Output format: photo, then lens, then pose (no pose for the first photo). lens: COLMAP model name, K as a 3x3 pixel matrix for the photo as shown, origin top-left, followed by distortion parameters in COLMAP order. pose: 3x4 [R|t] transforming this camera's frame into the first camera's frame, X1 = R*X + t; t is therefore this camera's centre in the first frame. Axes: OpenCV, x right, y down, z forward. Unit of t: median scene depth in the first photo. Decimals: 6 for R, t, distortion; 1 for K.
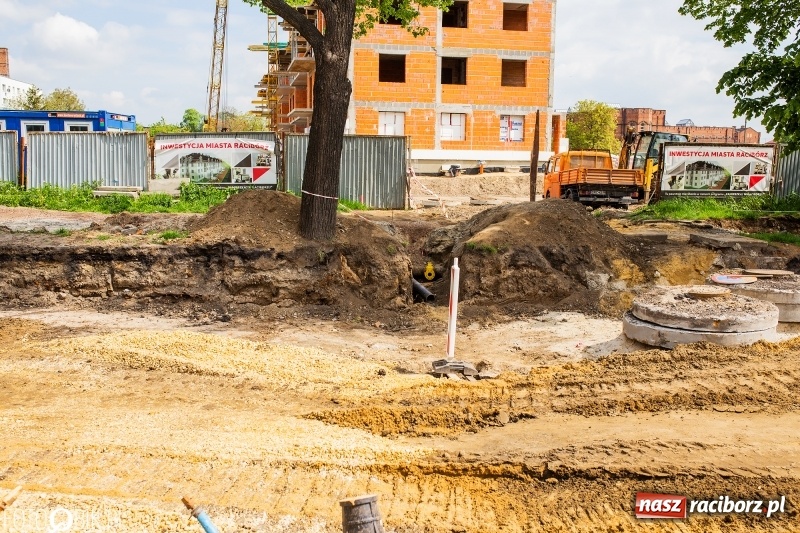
lens RADIAL K [[773.2, 0, 401.7], [0, 773.2, 265.3], [0, 0, 1]] dist [-0.020168, 0.000000]
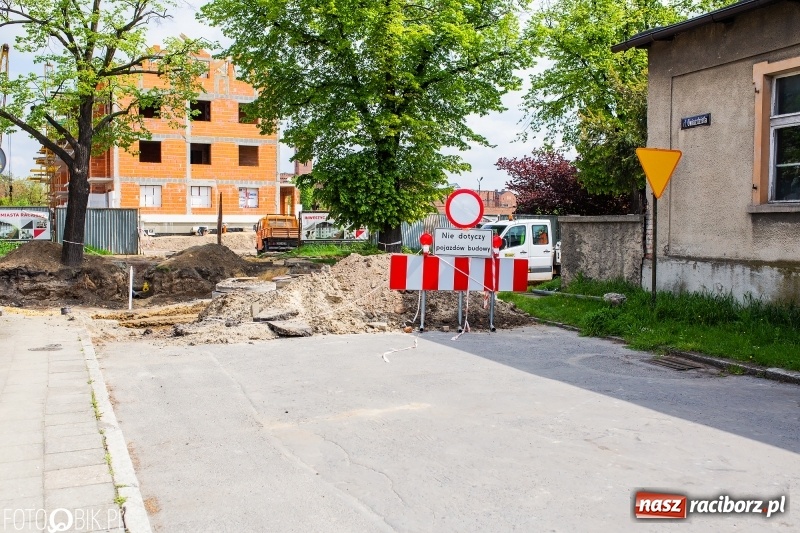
lens RADIAL K [[773.2, 0, 397.0], [0, 773.2, 263.8], [0, 0, 1]] dist [-0.020168, 0.000000]
pose [[0.967673, -0.022001, 0.251246, 0.119835], [0.042297, 0.996236, -0.075667, 0.088566], [-0.248636, 0.083848, 0.964961, -0.650310]]
